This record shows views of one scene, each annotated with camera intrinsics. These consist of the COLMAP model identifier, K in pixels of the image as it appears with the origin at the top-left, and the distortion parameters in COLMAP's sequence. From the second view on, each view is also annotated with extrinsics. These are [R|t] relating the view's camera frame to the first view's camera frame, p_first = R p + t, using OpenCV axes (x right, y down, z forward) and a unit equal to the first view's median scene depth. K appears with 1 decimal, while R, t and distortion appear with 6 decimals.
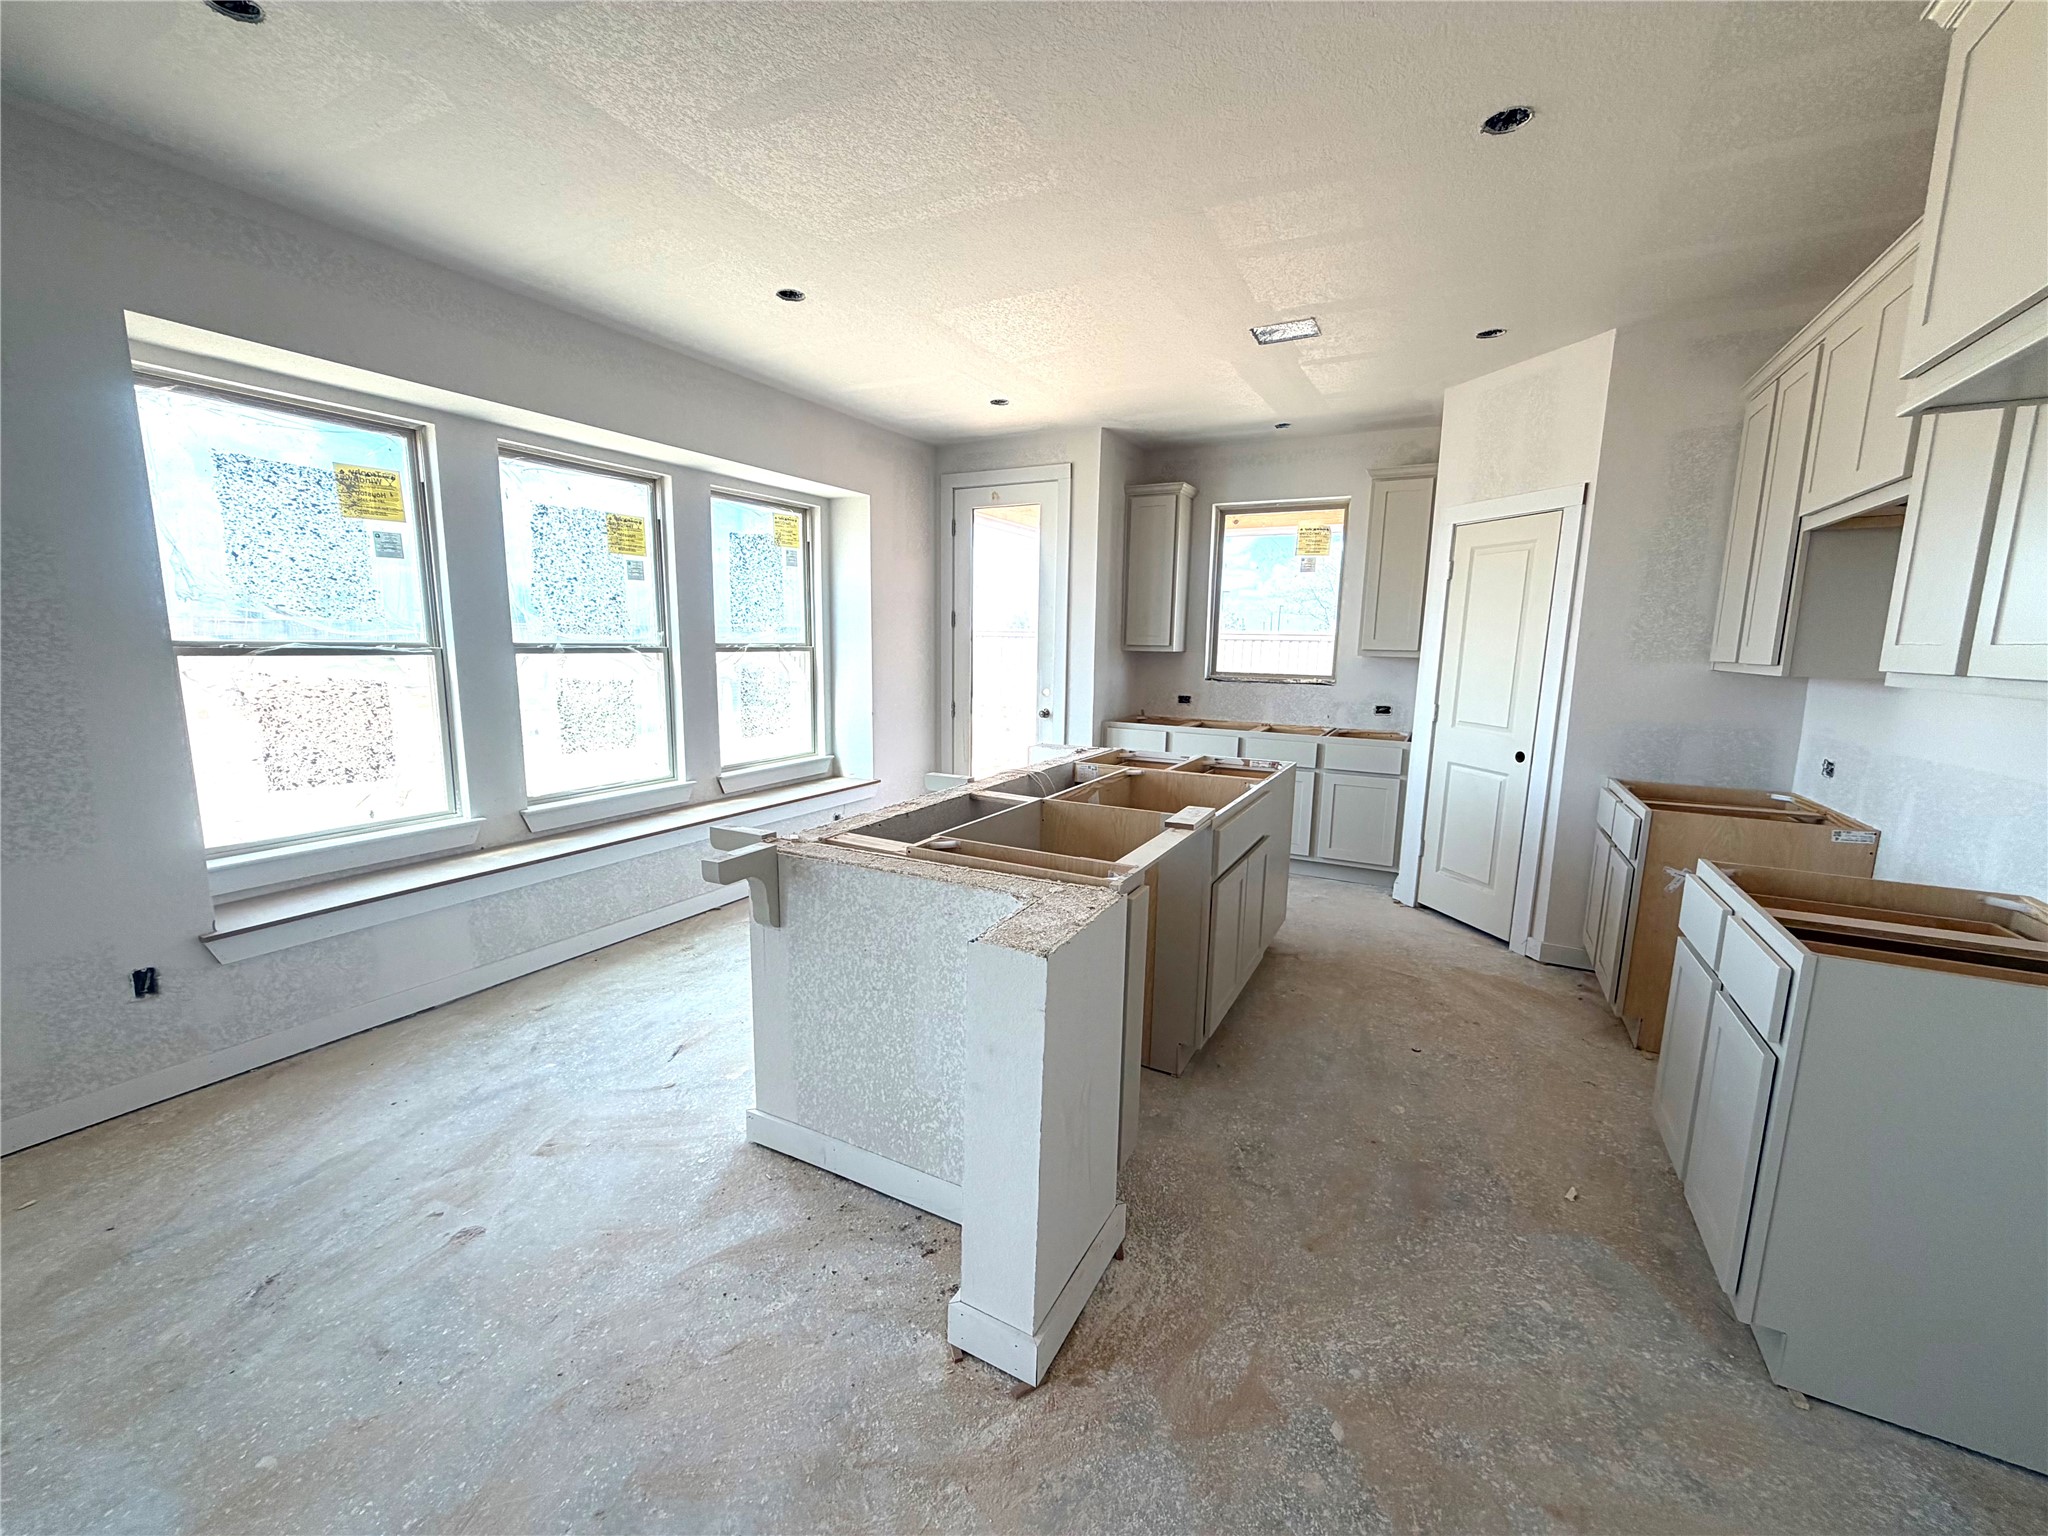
lens RADIAL K [[815.1, 0, 1020.5], [0, 815.1, 771.8], [0, 0, 1]] dist [-0.000312, -0.000088]
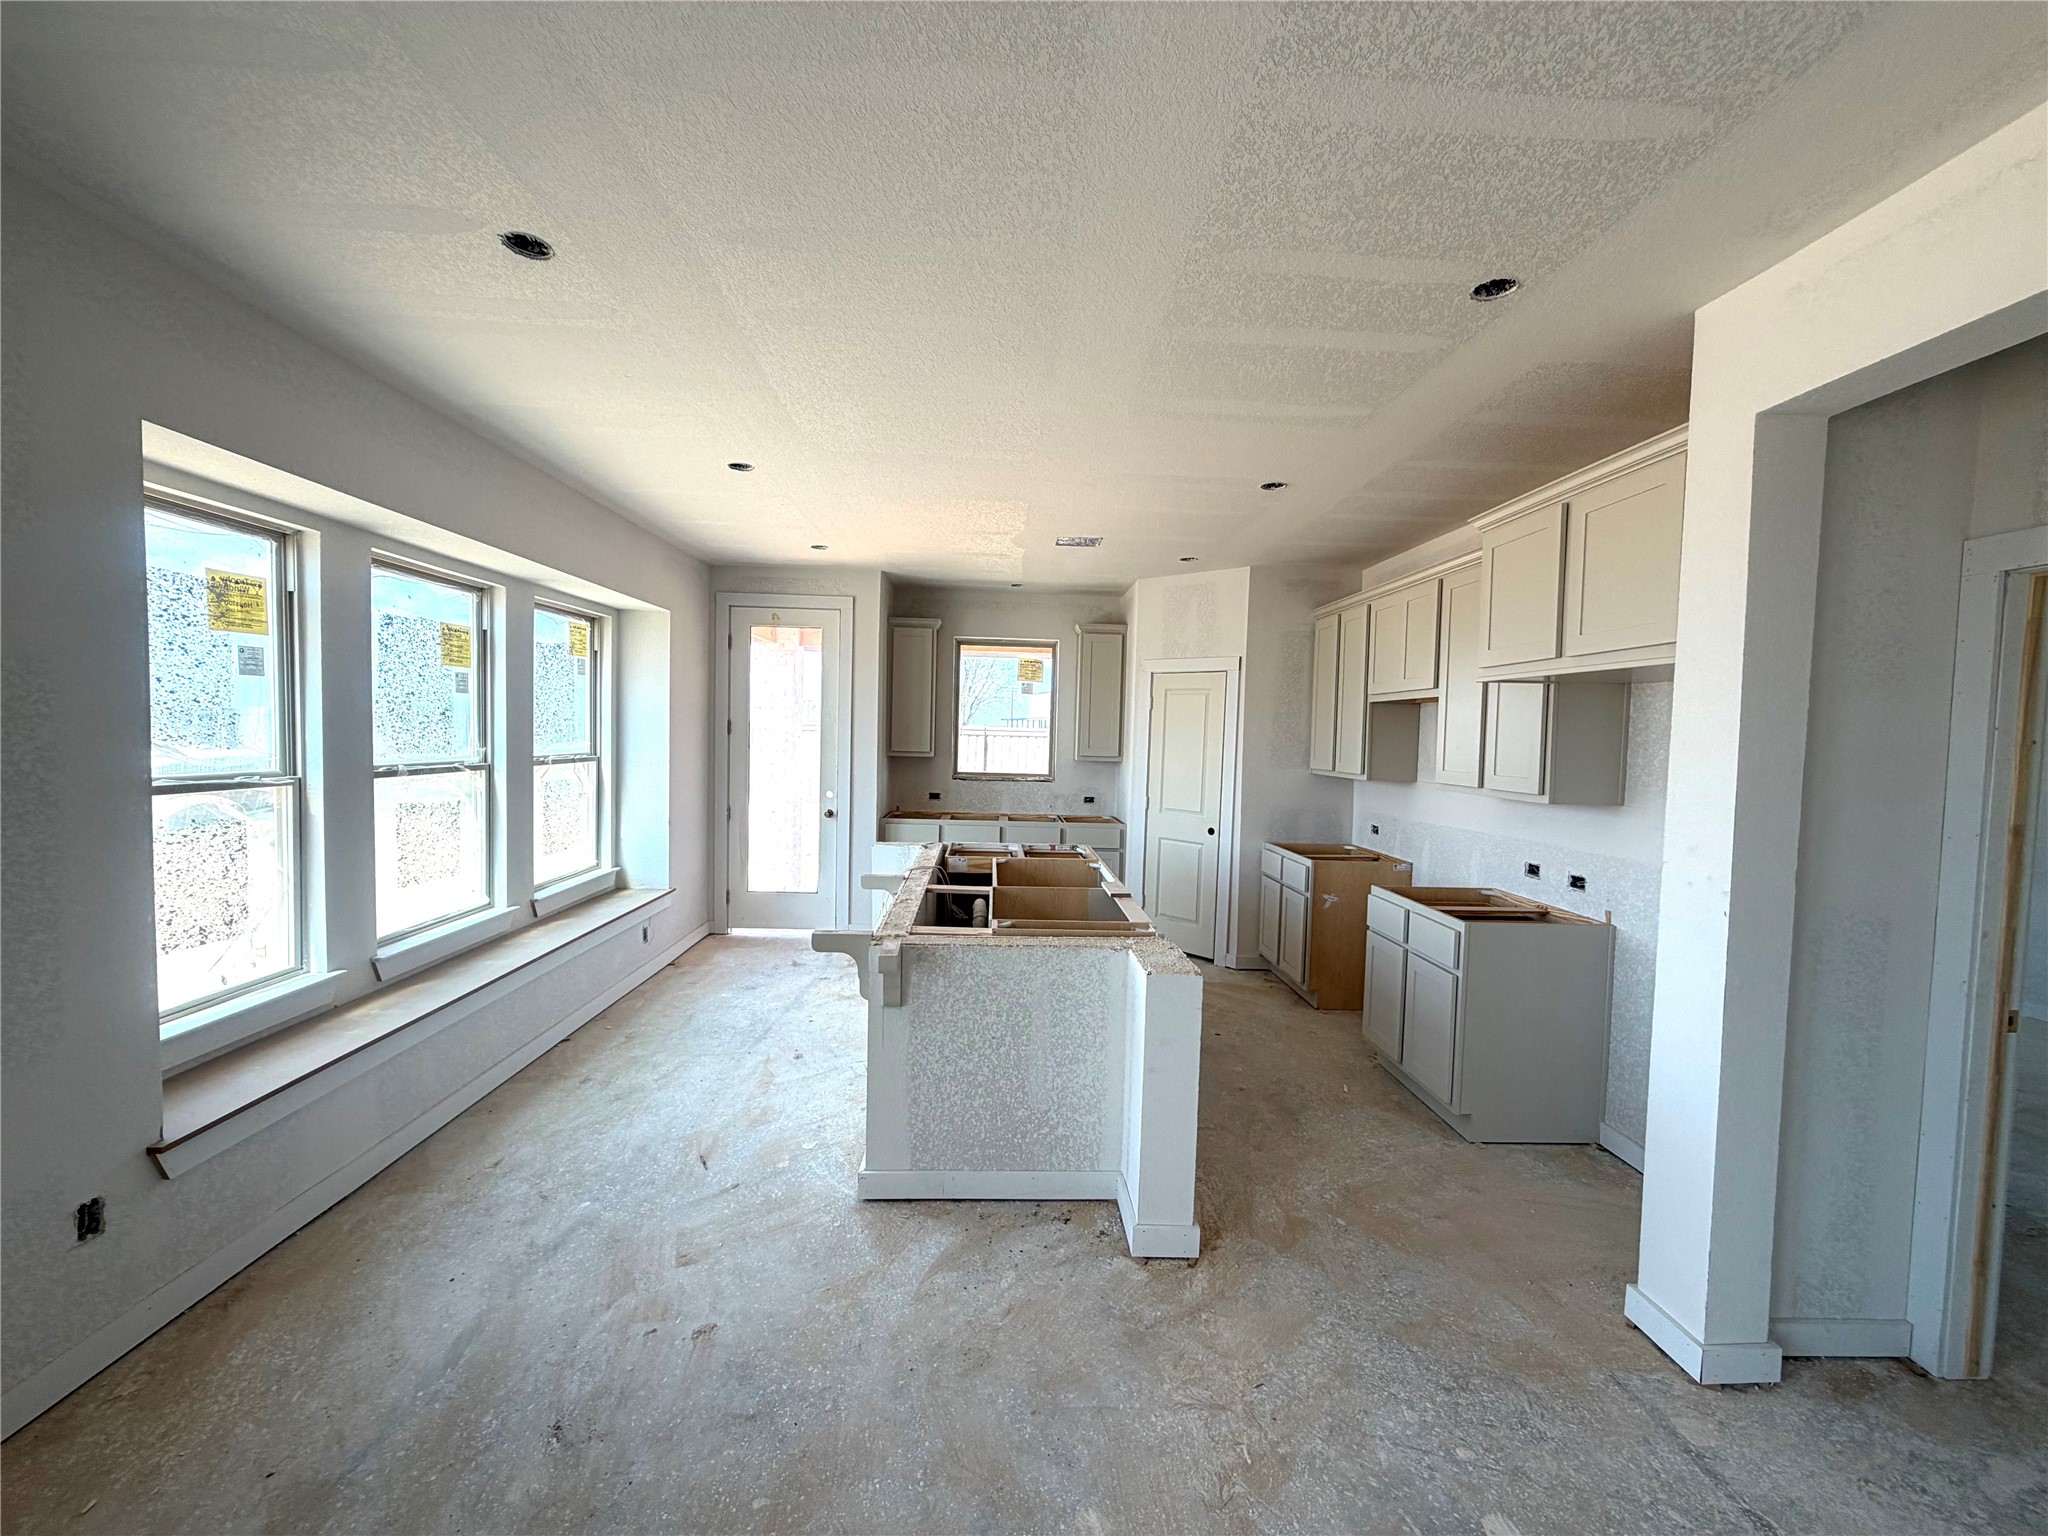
lens RADIAL K [[815.1, 0, 1020.5], [0, 815.1, 771.8], [0, 0, 1]] dist [-0.000312, -0.000088]
pose [[0.863956, -0.019279, 0.503199, -0.508436], [0.069647, 0.994238, -0.081486, -0.034700], [-0.498728, 0.105446, 0.860320, -0.134991]]
